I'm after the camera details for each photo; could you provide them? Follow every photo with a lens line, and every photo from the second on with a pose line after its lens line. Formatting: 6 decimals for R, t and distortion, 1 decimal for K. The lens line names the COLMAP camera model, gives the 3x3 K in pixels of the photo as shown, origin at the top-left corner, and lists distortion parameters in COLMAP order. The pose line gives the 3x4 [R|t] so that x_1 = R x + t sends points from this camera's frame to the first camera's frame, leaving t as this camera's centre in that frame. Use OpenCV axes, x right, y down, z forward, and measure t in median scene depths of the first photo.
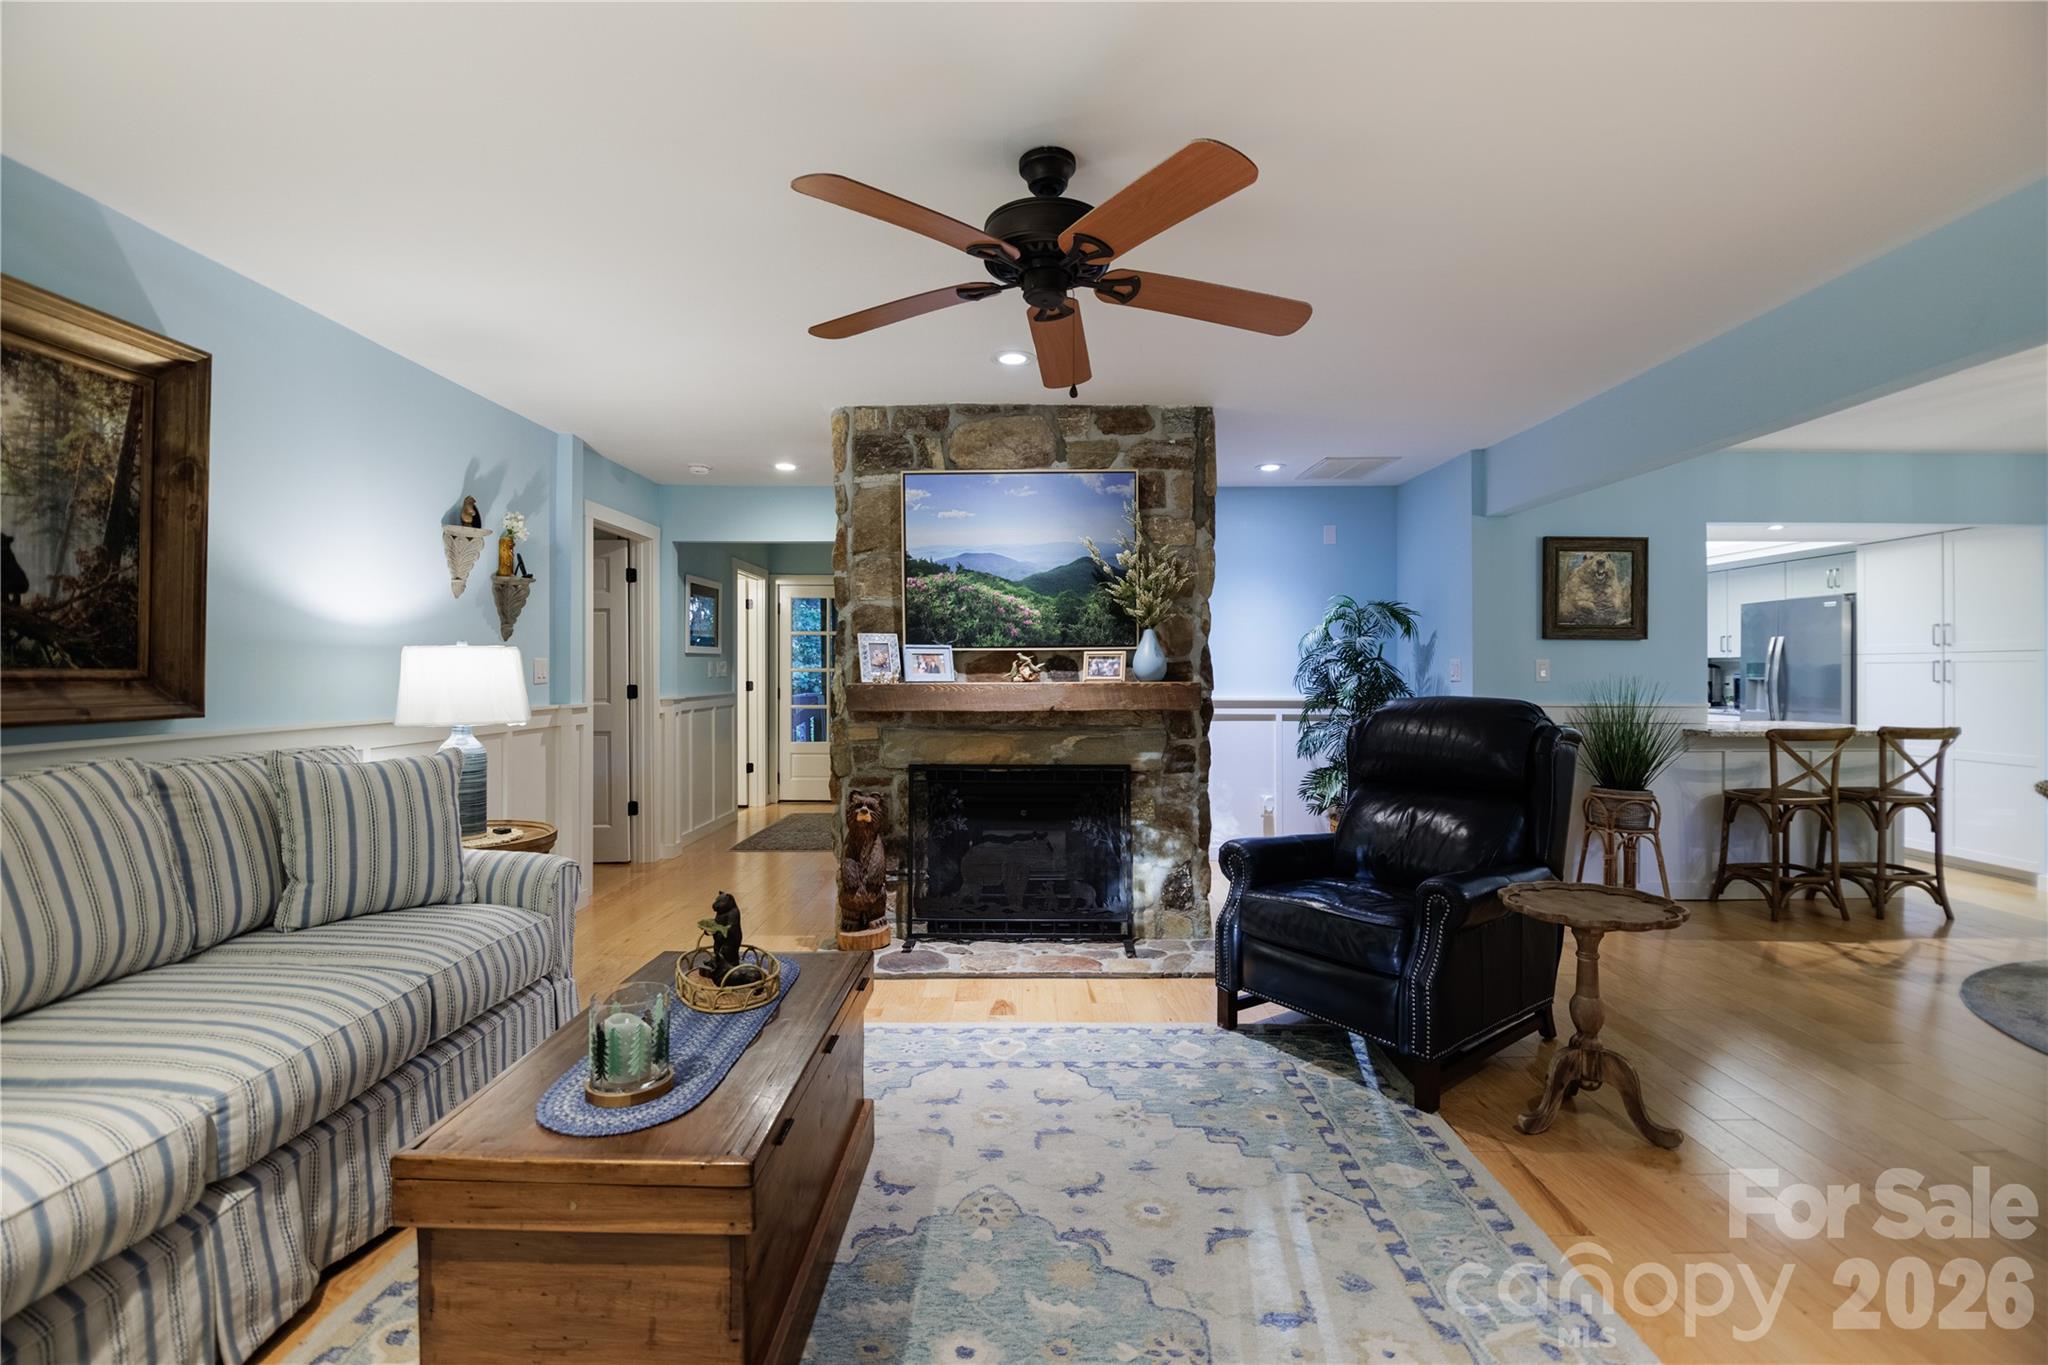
lens RADIAL K [[911.0, 0, 1019.1], [0, 911.0, 675.4], [0, 0, 1]] dist [-0.014977, -0.001396]
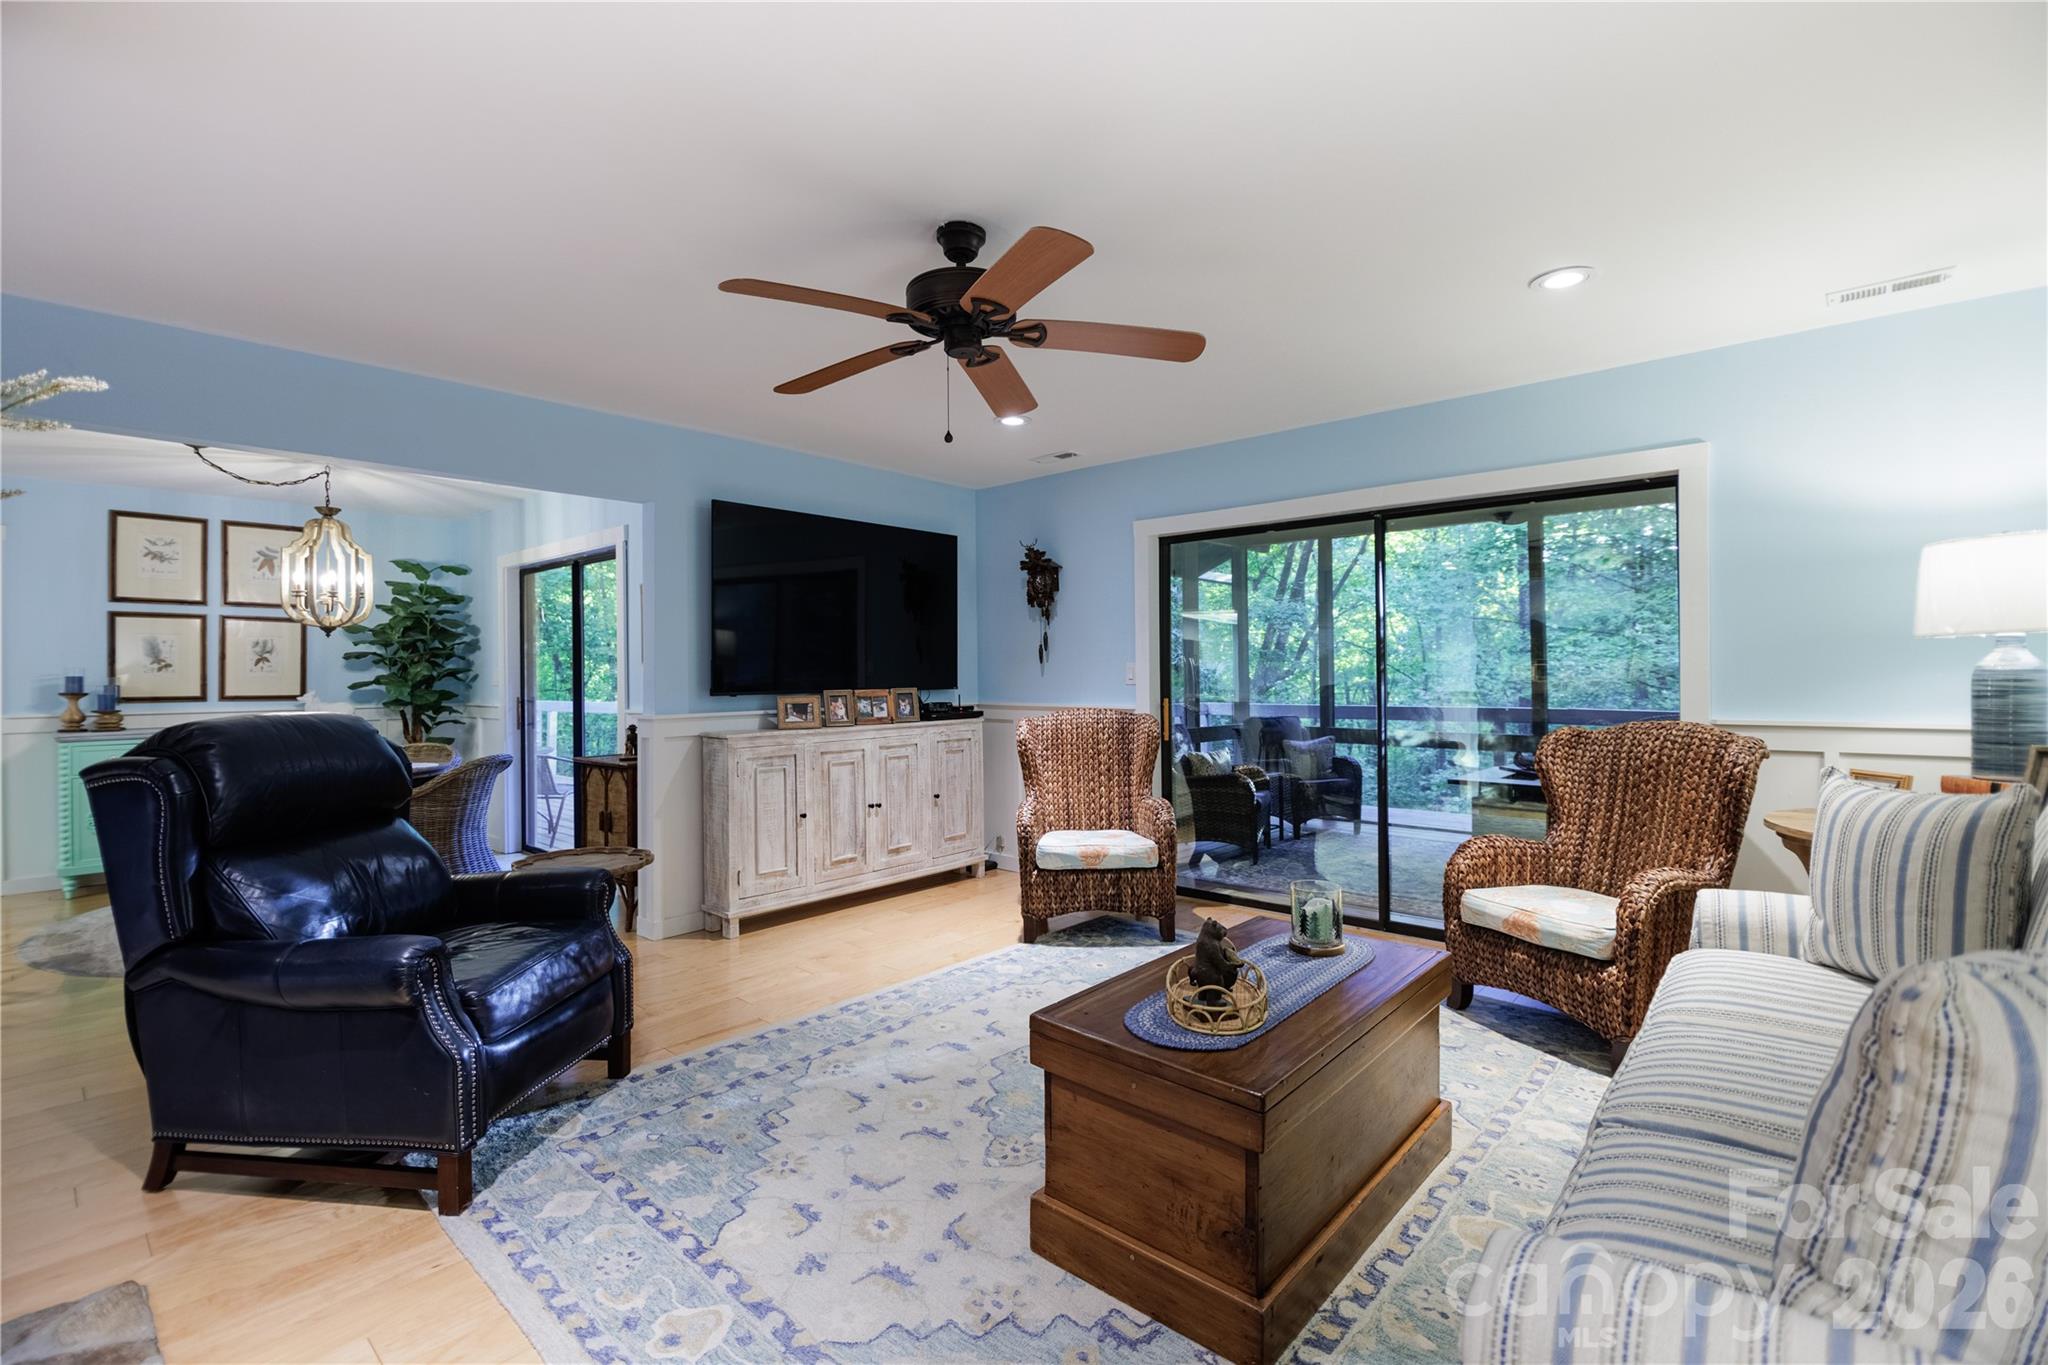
lens RADIAL K [[911.0, 0, 1024.7], [0, 911.0, 671.7], [0, 0, 1]] dist [-0.014977, -0.001396]
pose [[-0.753562, 0.008615, 0.657320, -0.614665], [0.011790, 0.999930, 0.000411, -0.007137], [-0.657271, 0.008060, -0.753611, 1.421068]]
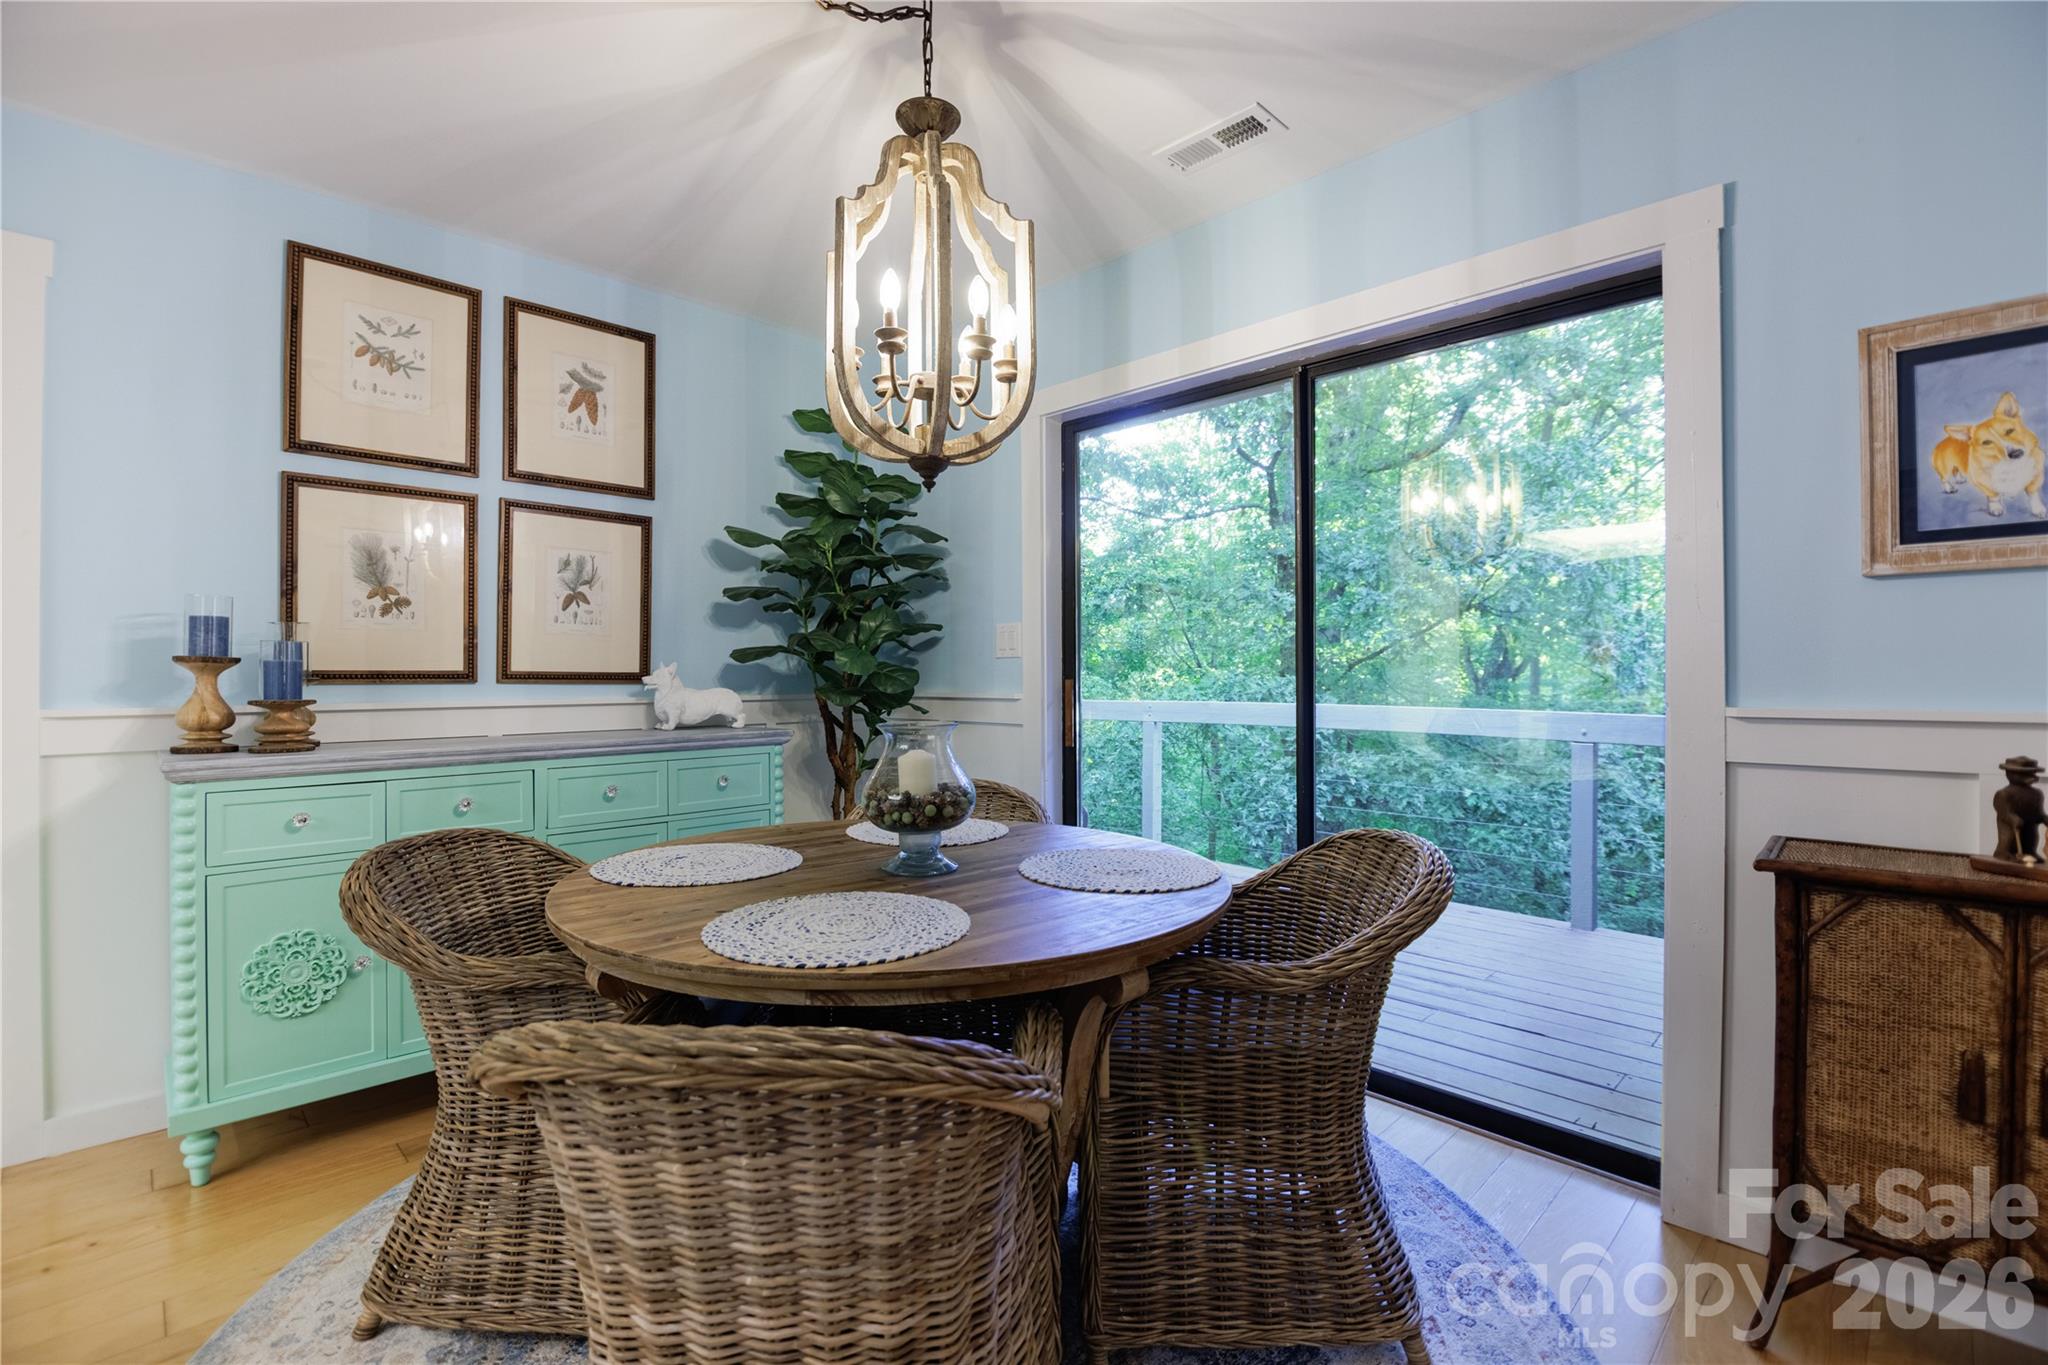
lens RADIAL K [[911.0, 0, 1022.7], [0, 911.0, 672.2], [0, 0, 1]] dist [-0.014977, -0.001396]
pose [[-0.710683, 0.003411, 0.703504, 1.156358], [0.005842, 0.999982, 0.001054, 0.032525], [-0.703488, 0.004859, -0.710691, 1.373567]]
